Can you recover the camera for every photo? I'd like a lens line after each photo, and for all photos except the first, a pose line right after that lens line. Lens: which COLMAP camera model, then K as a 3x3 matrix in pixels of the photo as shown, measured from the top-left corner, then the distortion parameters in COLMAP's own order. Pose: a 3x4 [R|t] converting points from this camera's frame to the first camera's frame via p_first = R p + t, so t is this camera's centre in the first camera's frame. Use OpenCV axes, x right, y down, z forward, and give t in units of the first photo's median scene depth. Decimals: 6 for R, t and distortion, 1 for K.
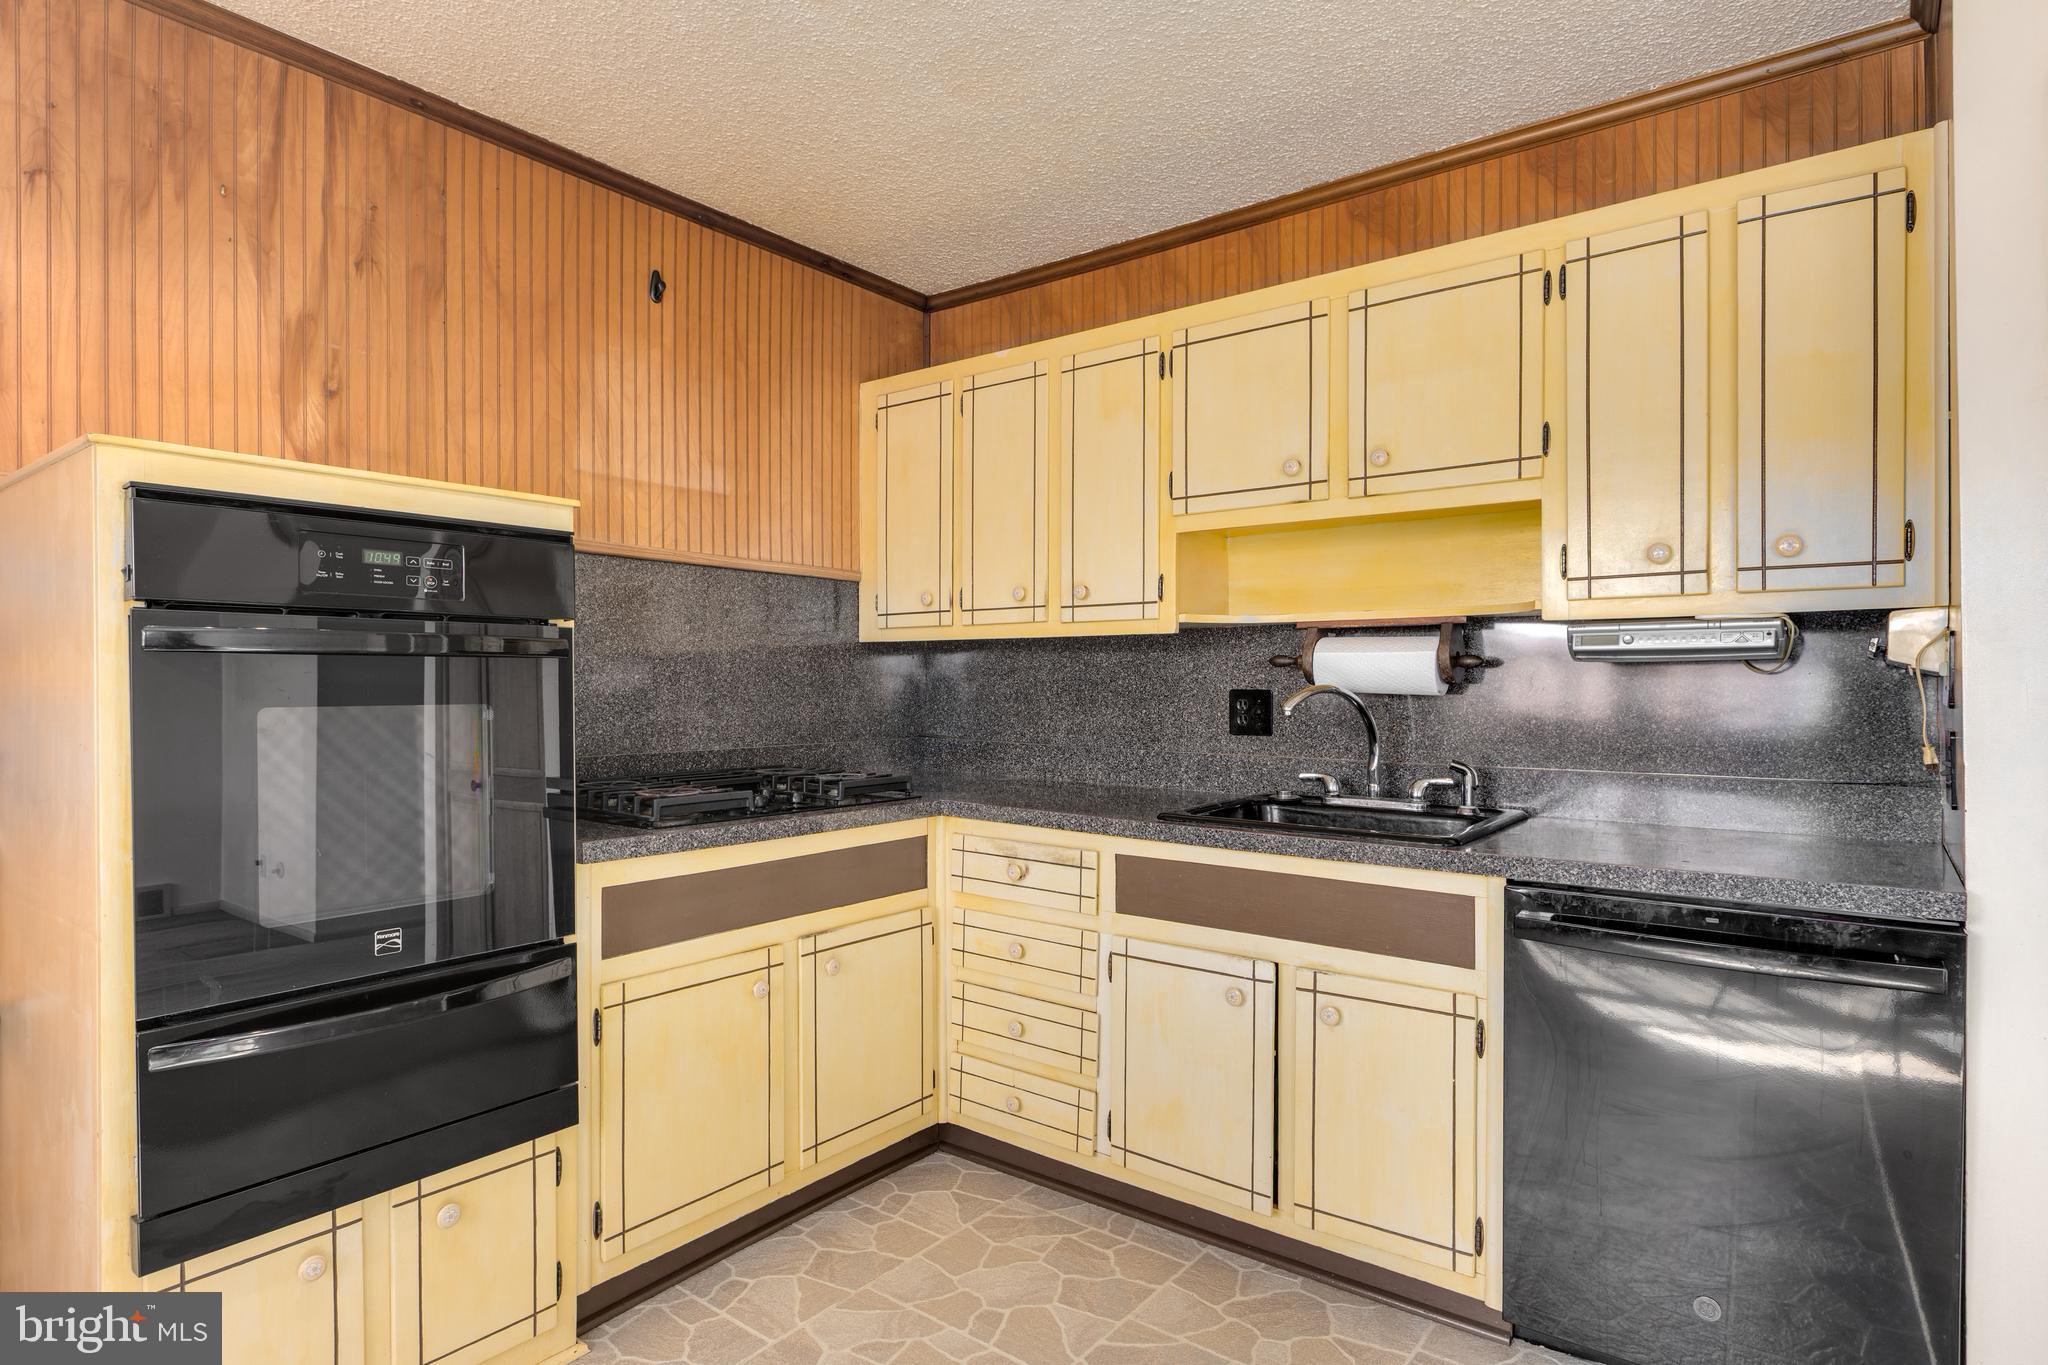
lens RADIAL K [[1080.0, 0, 1024.7], [0, 1080.0, 692.9], [0, 0, 1]] dist [0.003981, 0.000244]
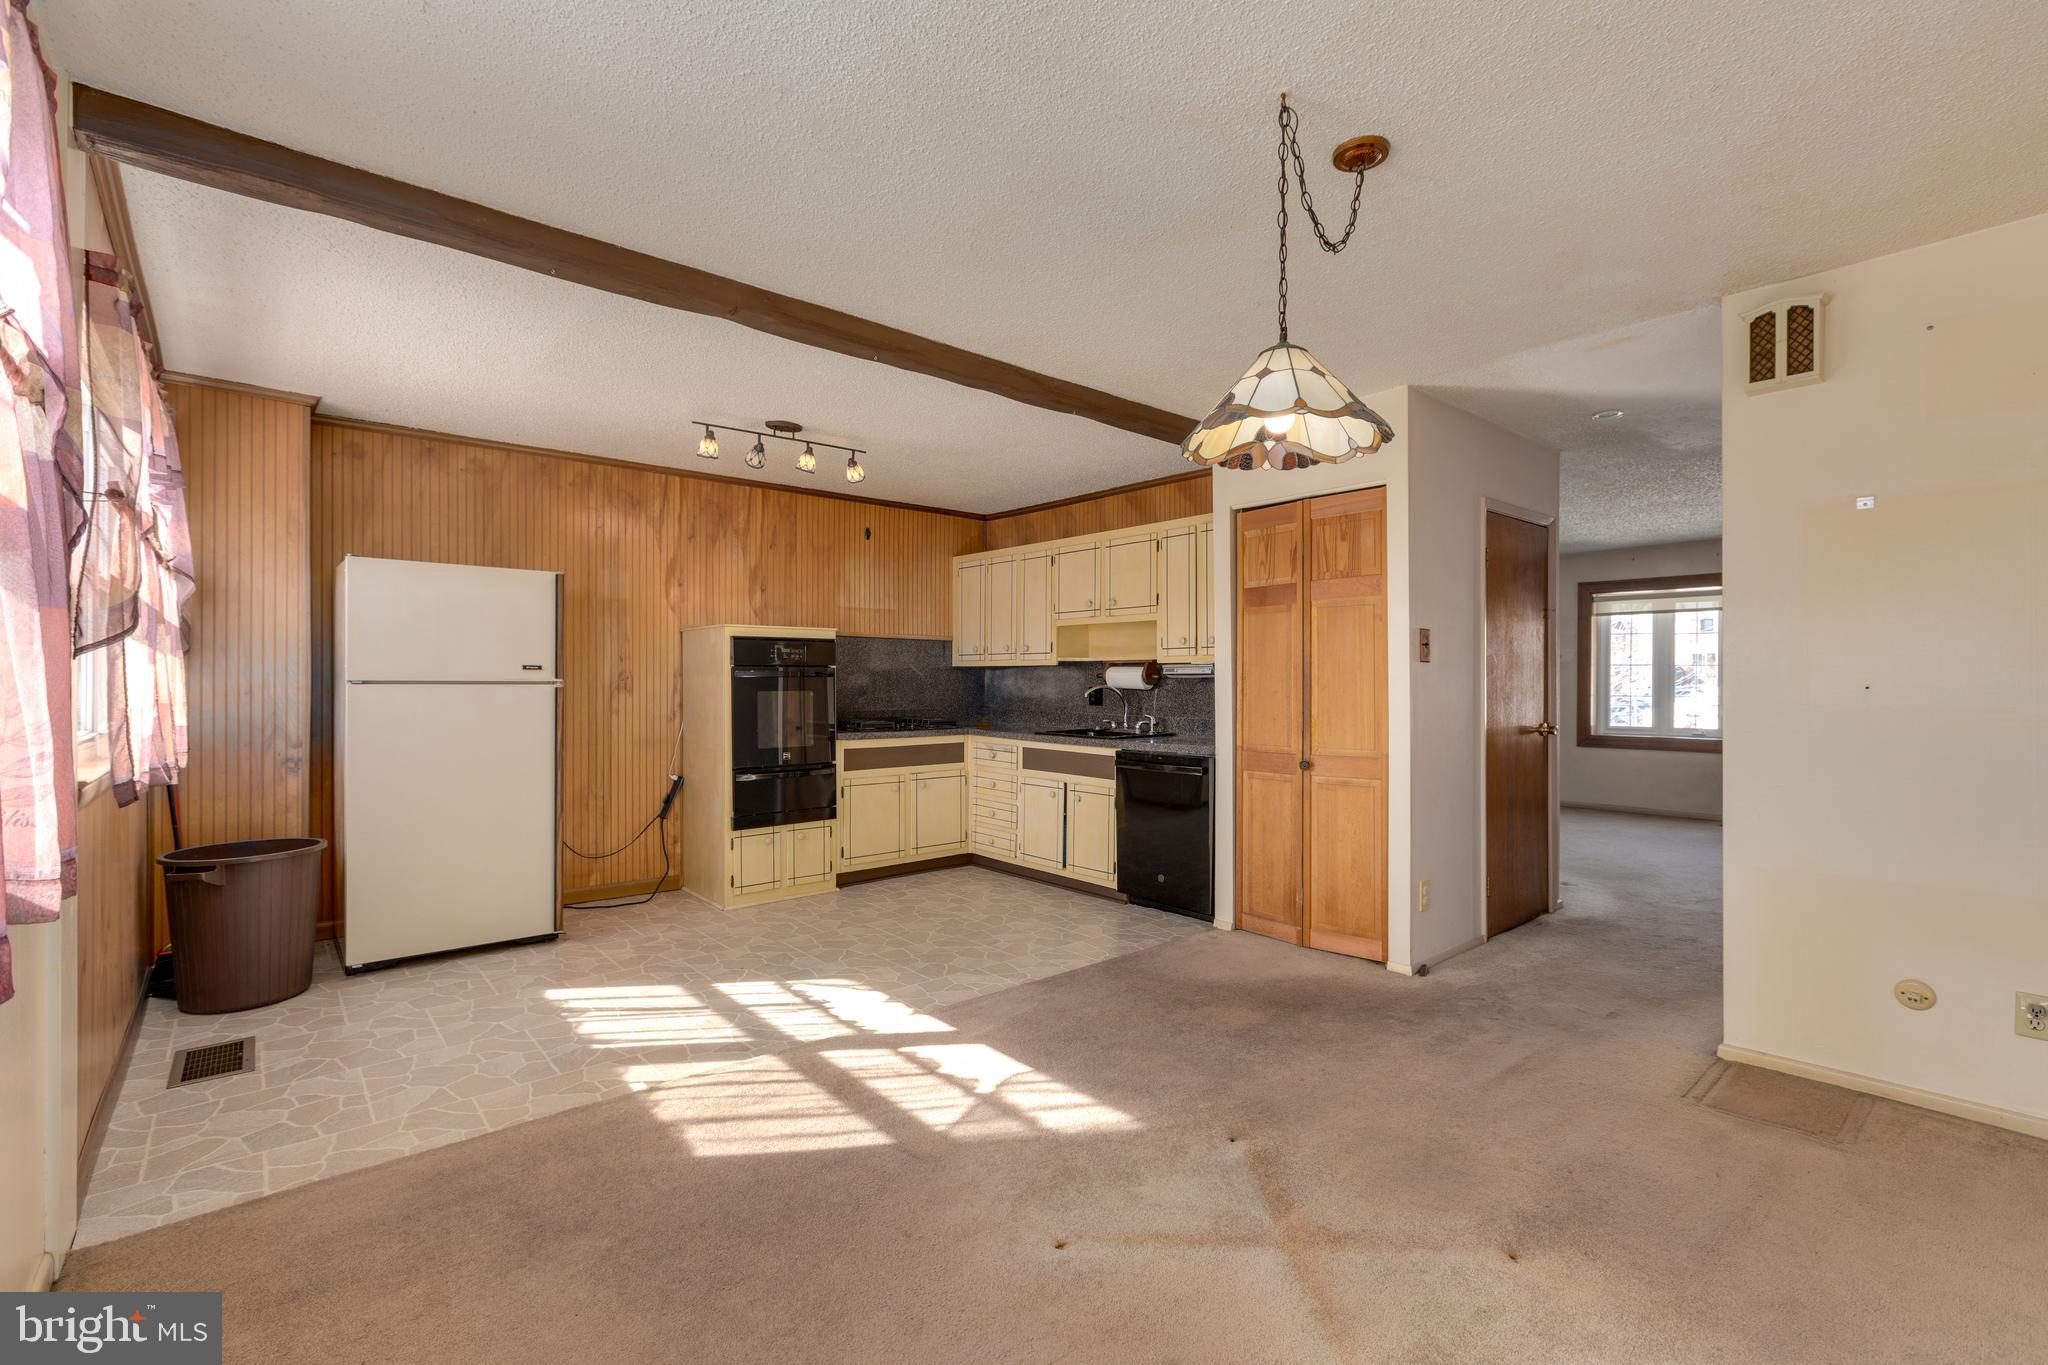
lens RADIAL K [[903.0, 0, 1024.4], [0, 903.0, 686.3], [0, 0, 1]] dist [0.004370, -0.003239]
pose [[0.978866, 0.002179, -0.204492, 0.576494], [-0.002525, 0.999996, -0.001431, -0.001741], [0.204488, 0.001917, 0.978867, -1.283335]]
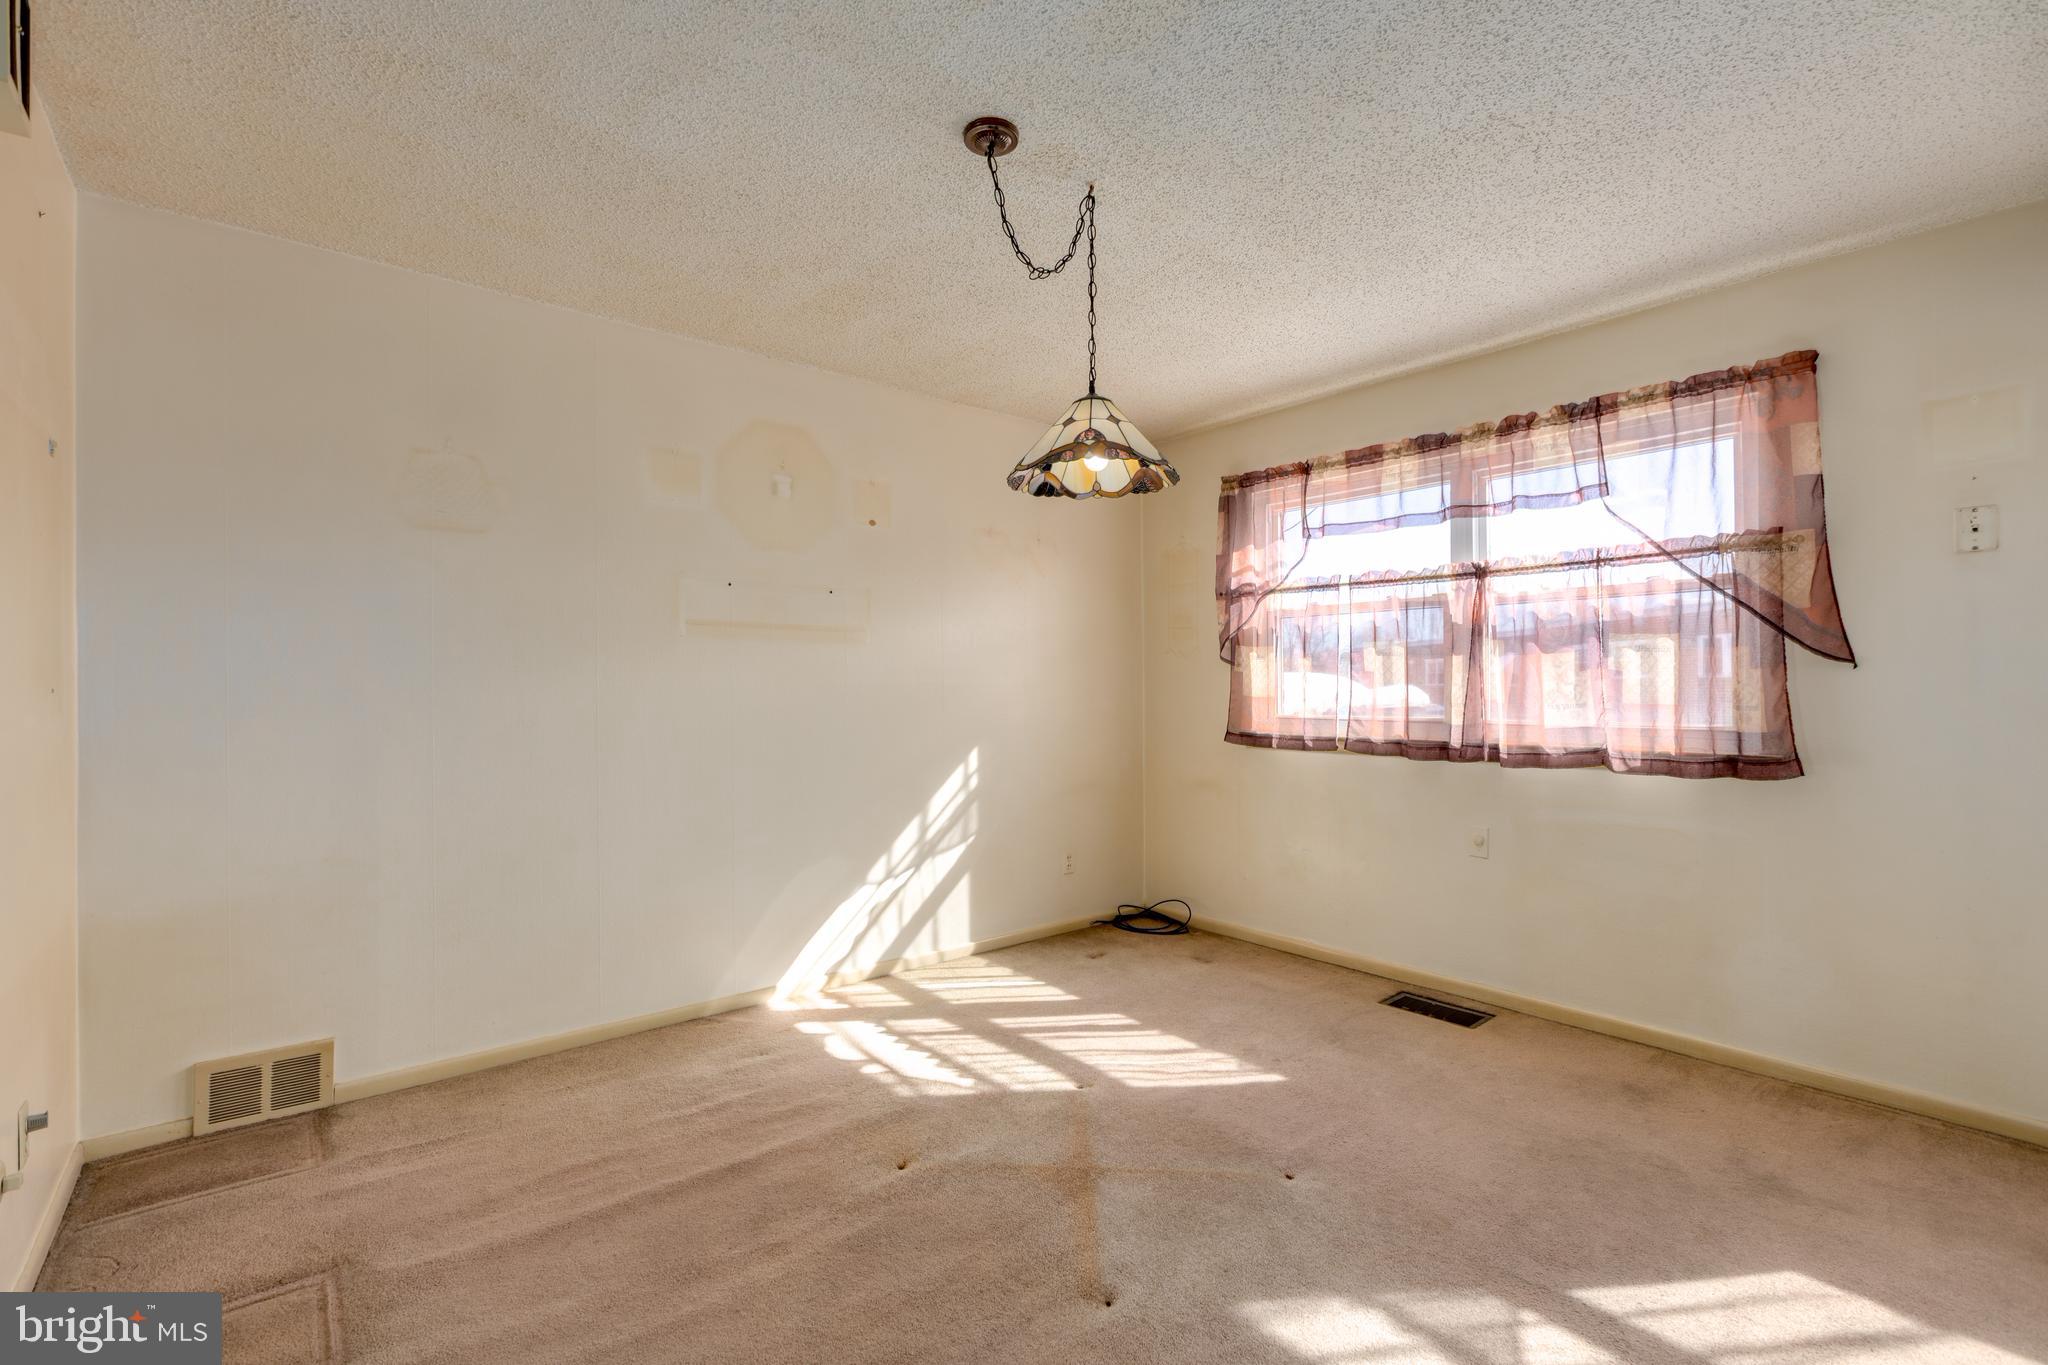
lens RADIAL K [[921.6, 0, 1024.0], [0, 921.6, 681.3], [0, 0, 1]] dist [0.006208, -0.001116]
pose [[-0.978205, 0.007306, 0.207512, 0.509442], [0.006941, 0.999973, -0.002485, -0.006044], [-0.207524, -0.000991, -0.978229, 0.539668]]
